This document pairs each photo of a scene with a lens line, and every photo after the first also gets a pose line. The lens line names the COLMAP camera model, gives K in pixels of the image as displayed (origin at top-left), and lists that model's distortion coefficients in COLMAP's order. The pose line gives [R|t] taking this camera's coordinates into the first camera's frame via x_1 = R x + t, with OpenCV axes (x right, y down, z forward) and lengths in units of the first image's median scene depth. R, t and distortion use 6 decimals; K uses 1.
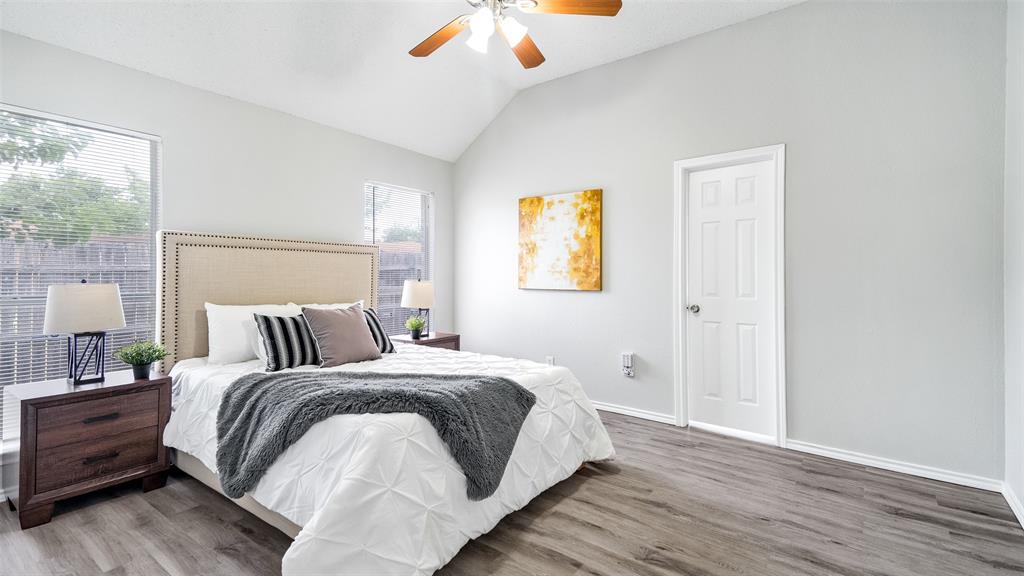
lens RADIAL K [[465.2, 0, 506.6], [0, 465.2, 281.4], [0, 0, 1]] dist [0.043548, -0.000927]
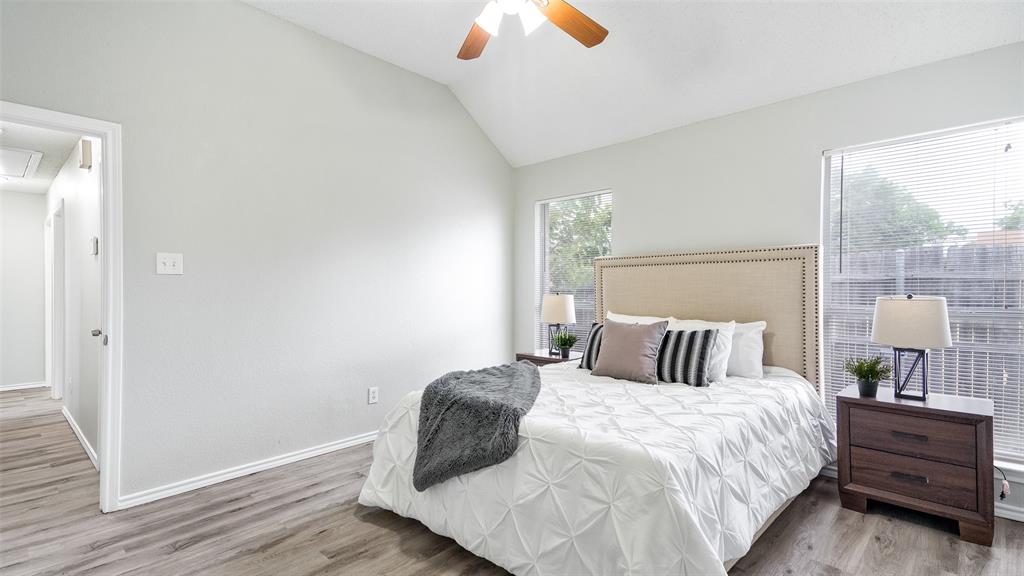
lens RADIAL K [[475.9, 0, 500.5], [0, 475.9, 278.2], [0, 0, 1]] dist [0.069994, -0.021272]
pose [[-0.115935, -0.022124, -0.993010, 0.376252], [-0.009897, 0.999728, -0.021118, -0.007005], [0.993207, 0.007379, -0.116123, 0.457998]]
